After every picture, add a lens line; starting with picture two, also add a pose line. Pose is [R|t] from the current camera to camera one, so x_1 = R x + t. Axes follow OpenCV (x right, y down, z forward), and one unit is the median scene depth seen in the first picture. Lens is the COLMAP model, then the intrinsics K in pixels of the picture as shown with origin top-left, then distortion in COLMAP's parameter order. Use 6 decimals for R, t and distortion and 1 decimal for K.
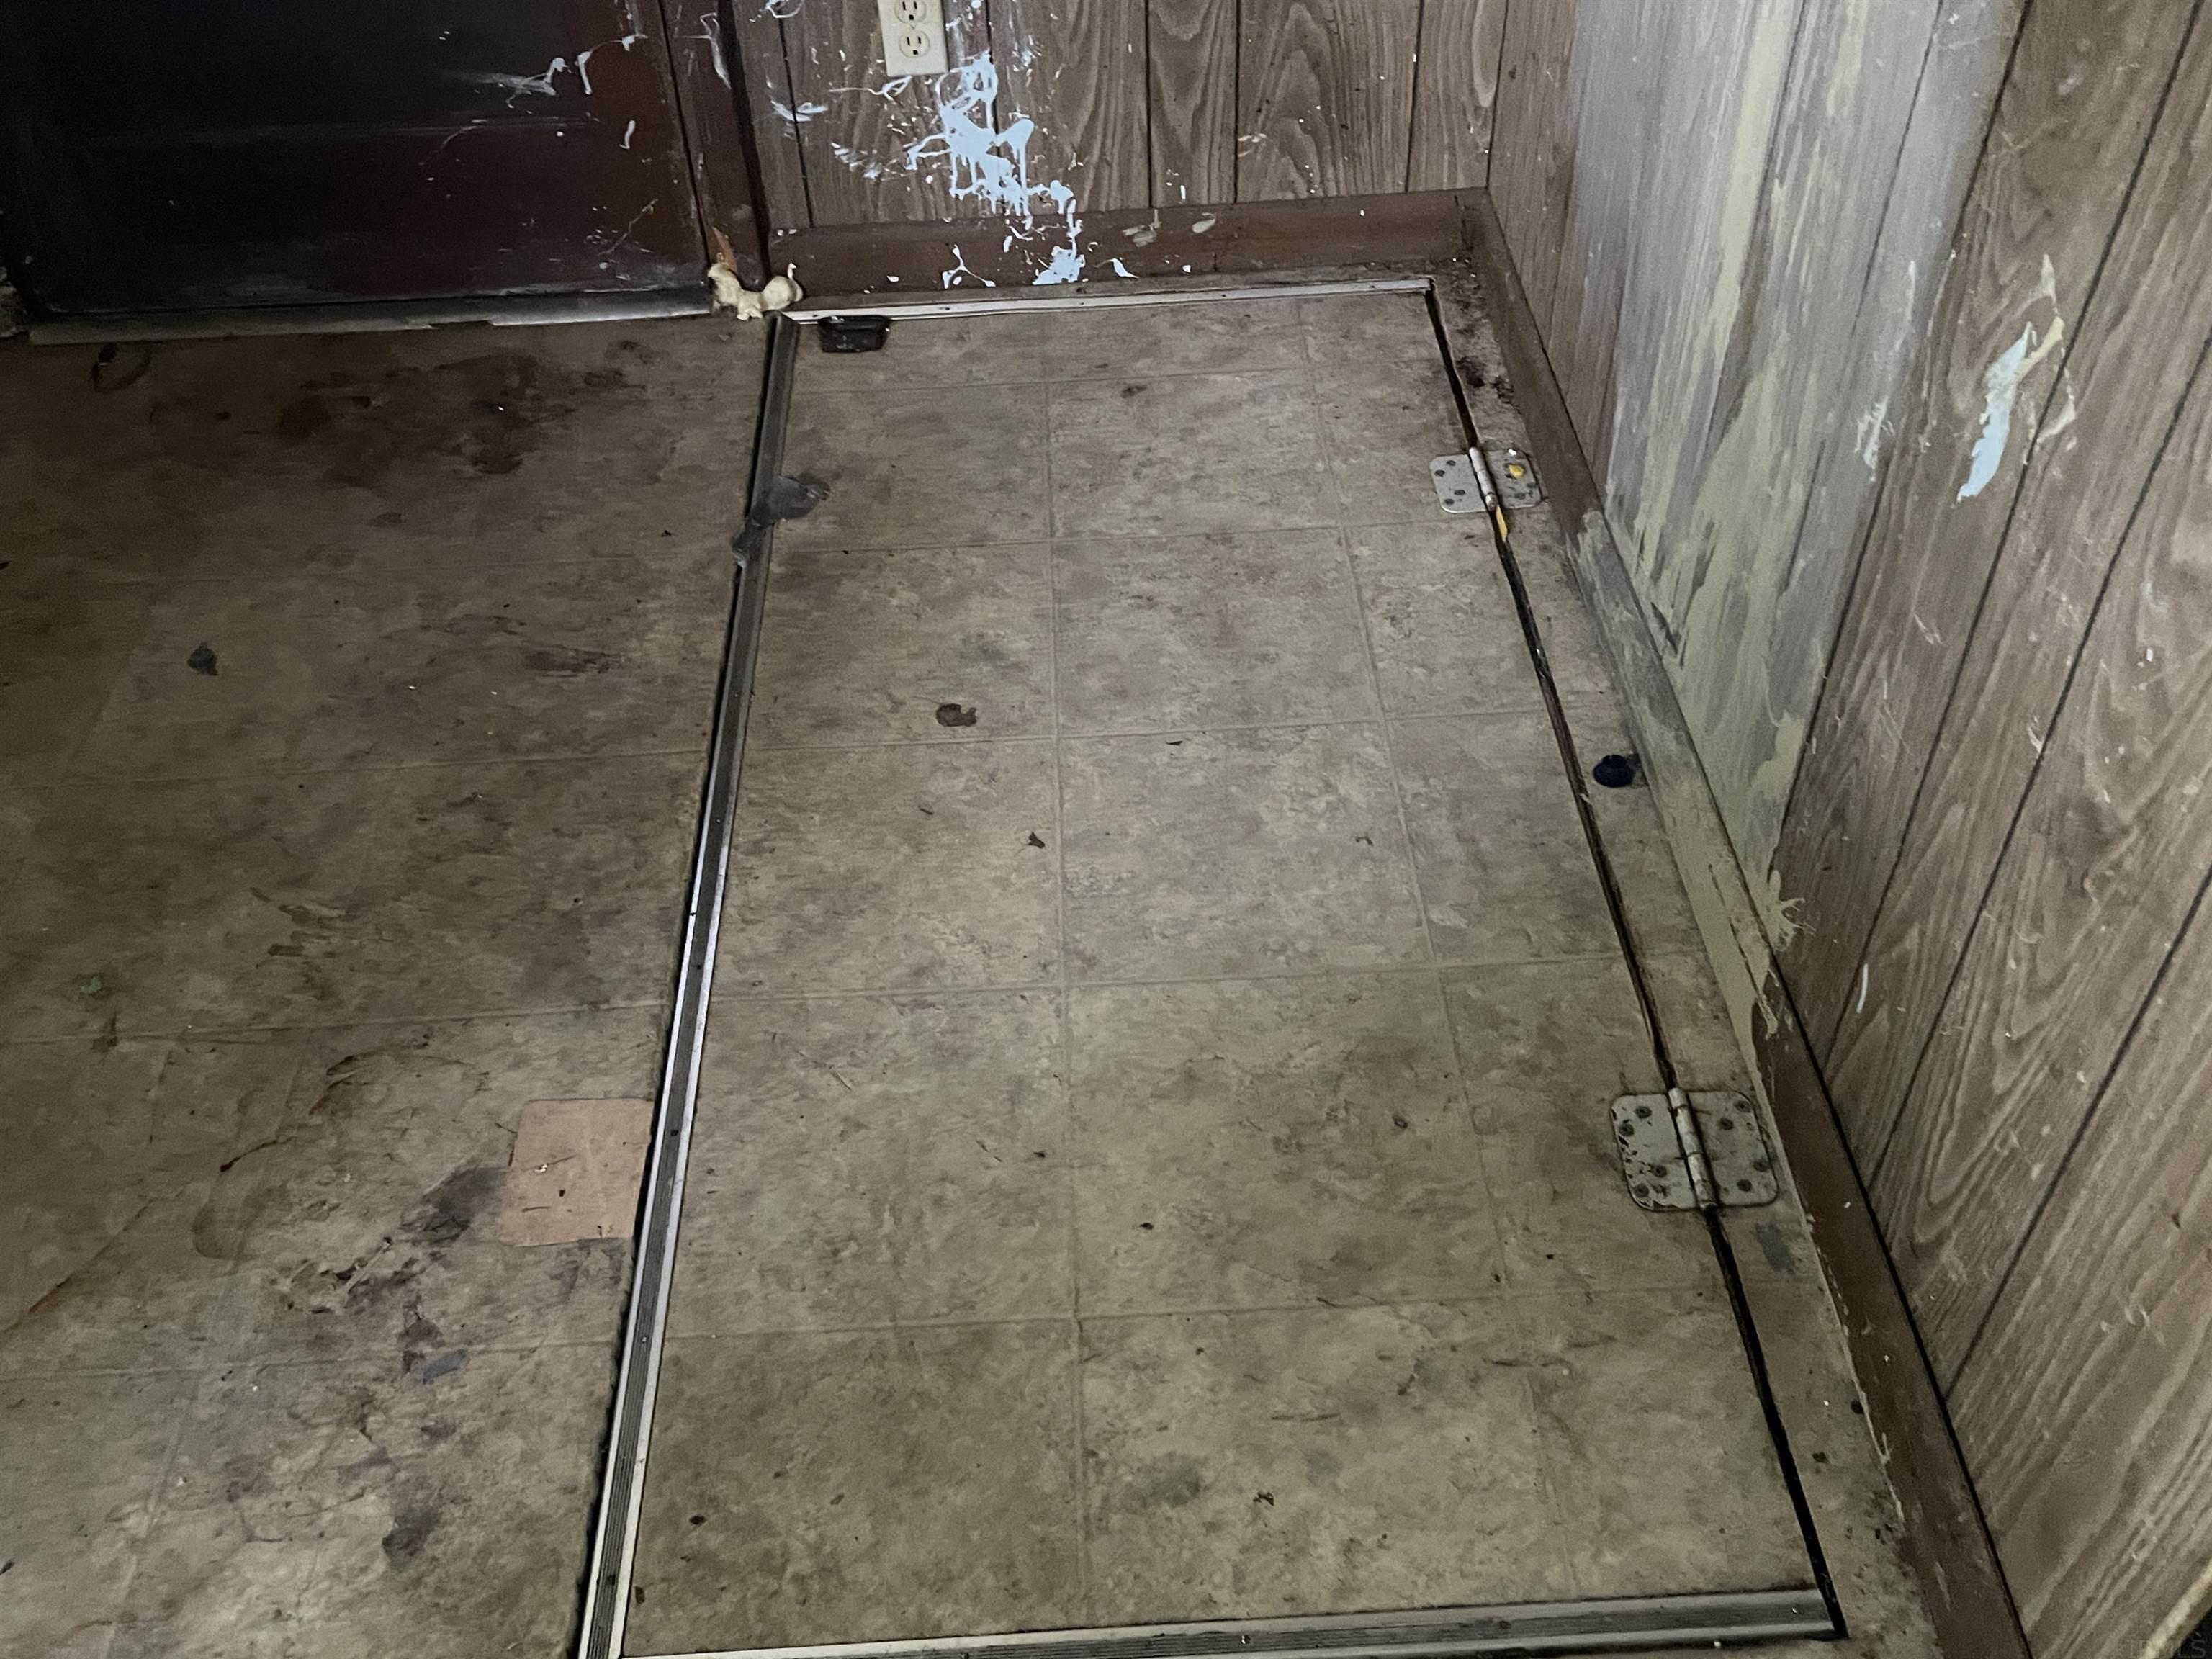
lens RADIAL K [[1979.3, 0, 1093.5], [0, 1979.3, 830.0], [0, 0, 1]] dist [0.090739, -0.125689]
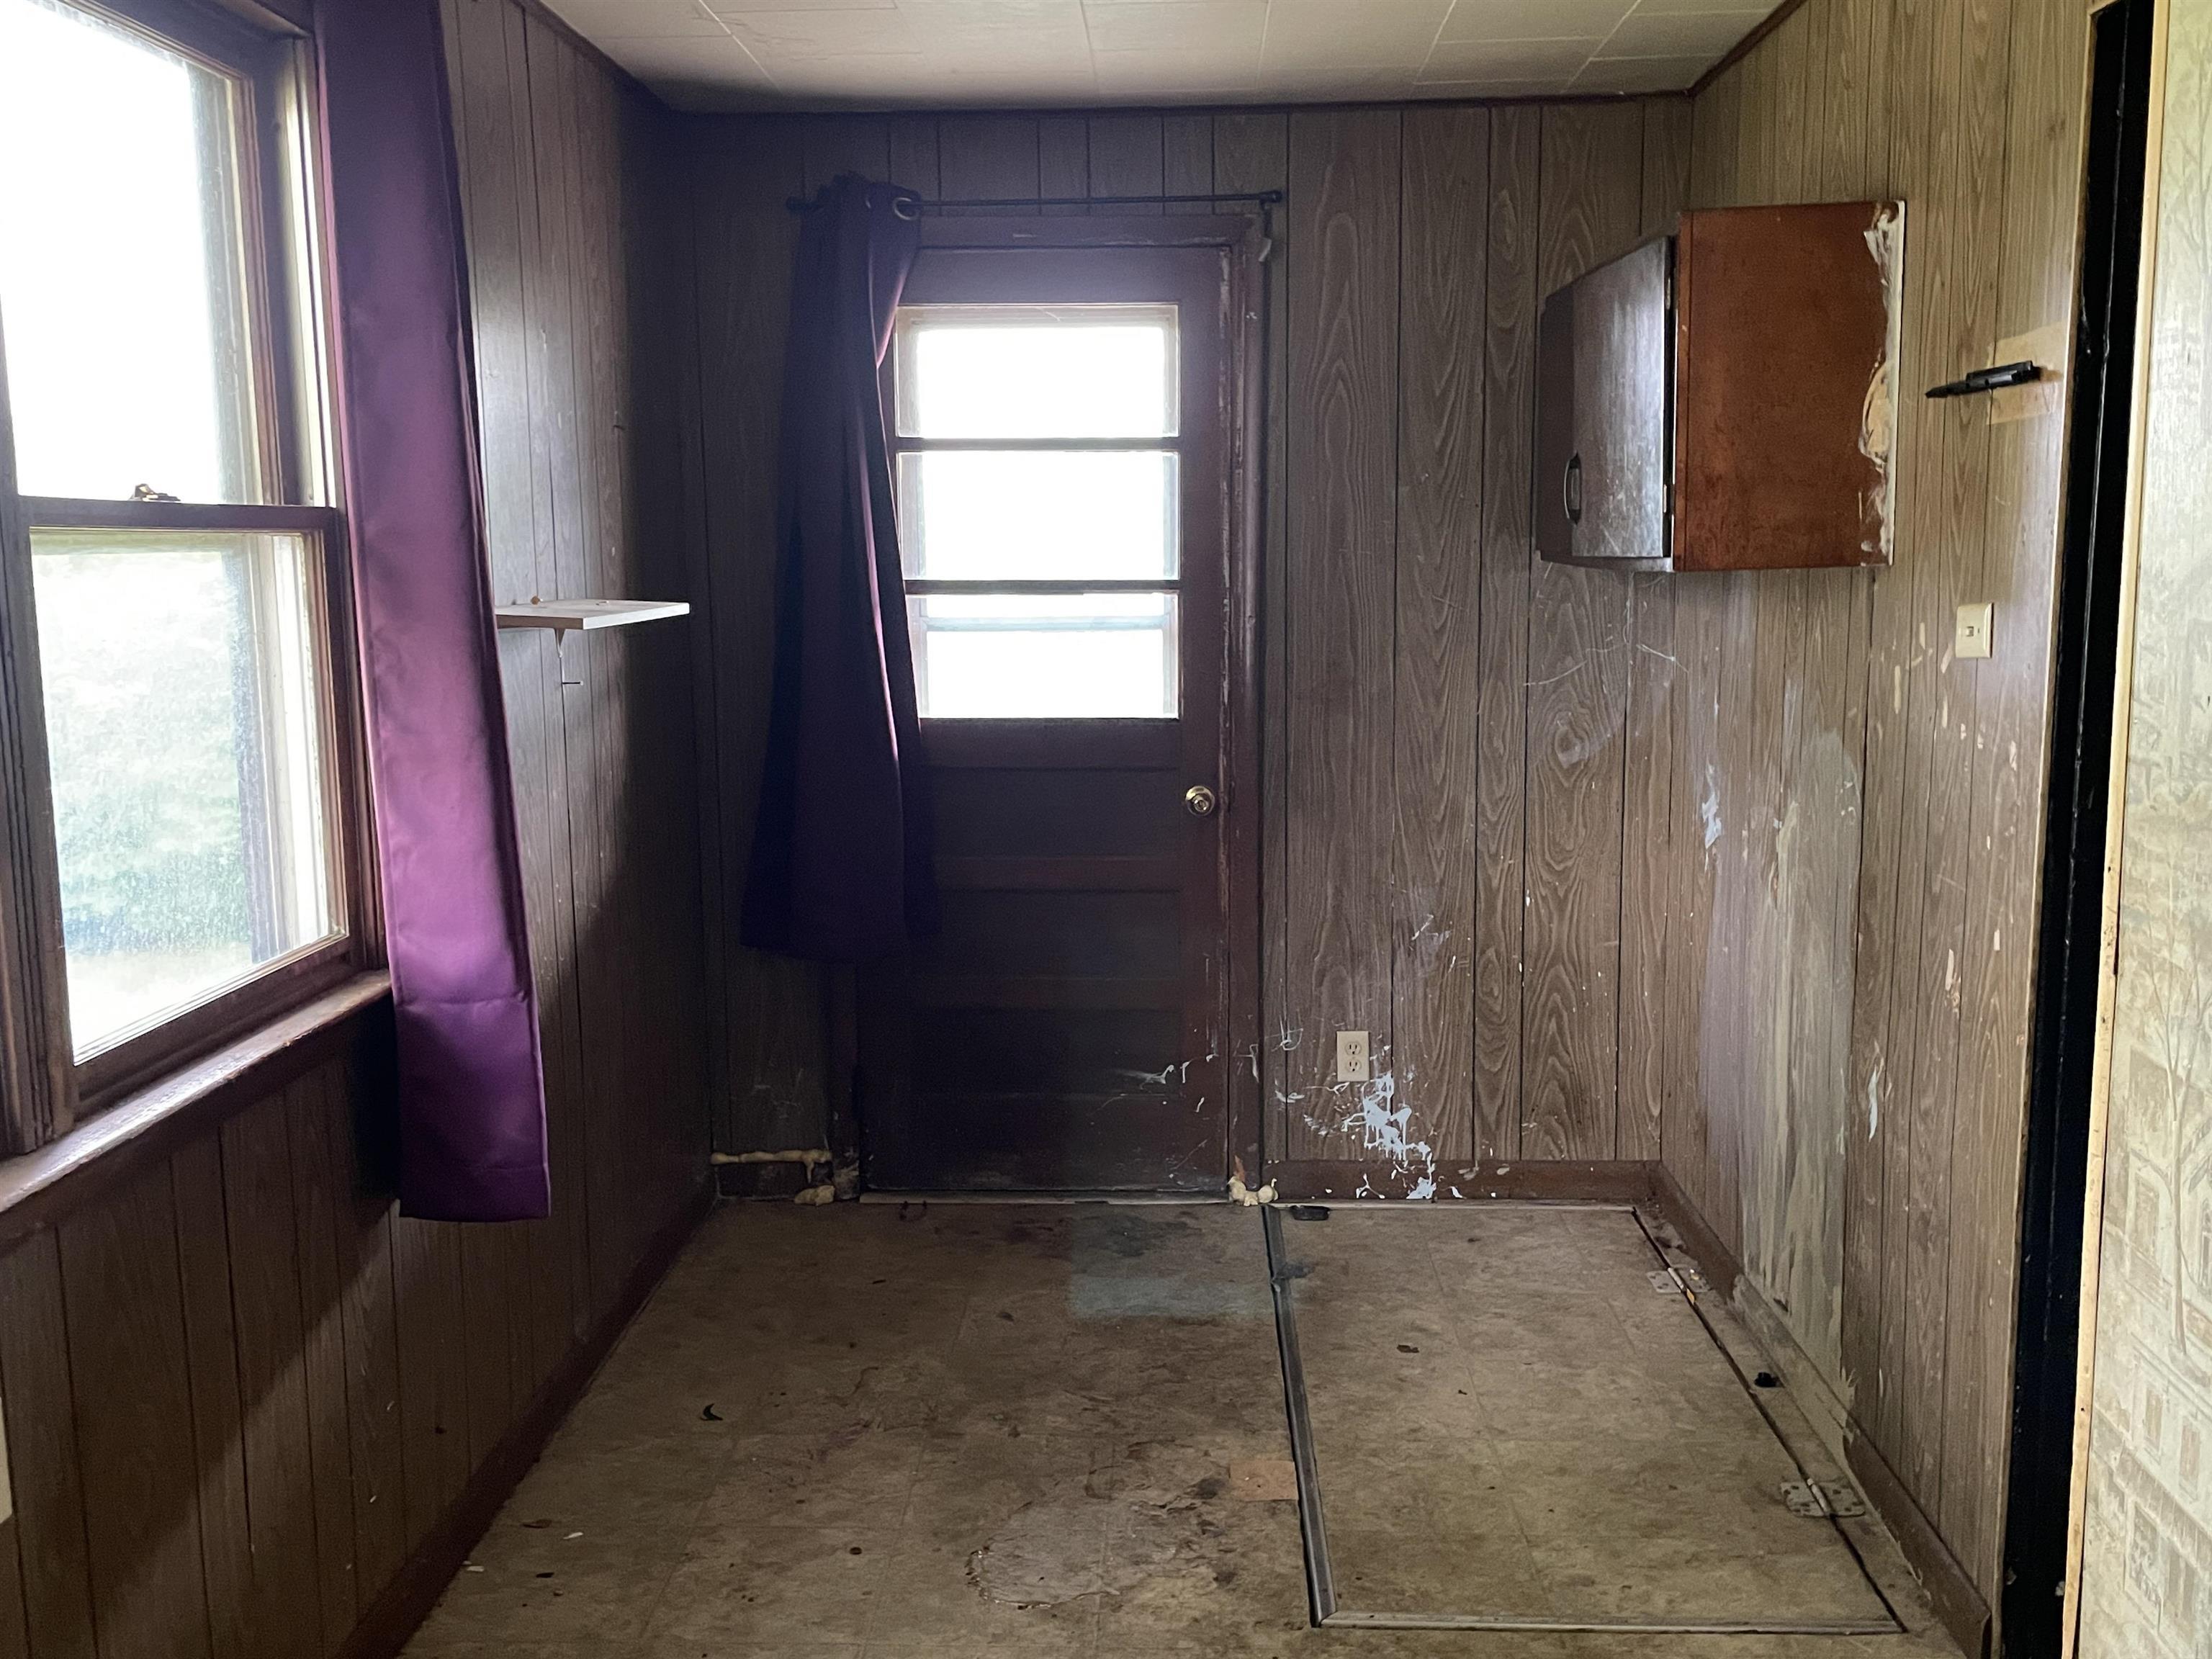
lens RADIAL K [[1979.3, 0, 1109.5], [0, 1979.3, 818.6], [0, 0, 1]] dist [0.090739, -0.125689]
pose [[0.996930, 0.033083, -0.070966, -0.255113], [-0.068350, 0.809852, -0.582639, 0.717979], [0.038197, 0.585701, 0.809627, -0.925844]]
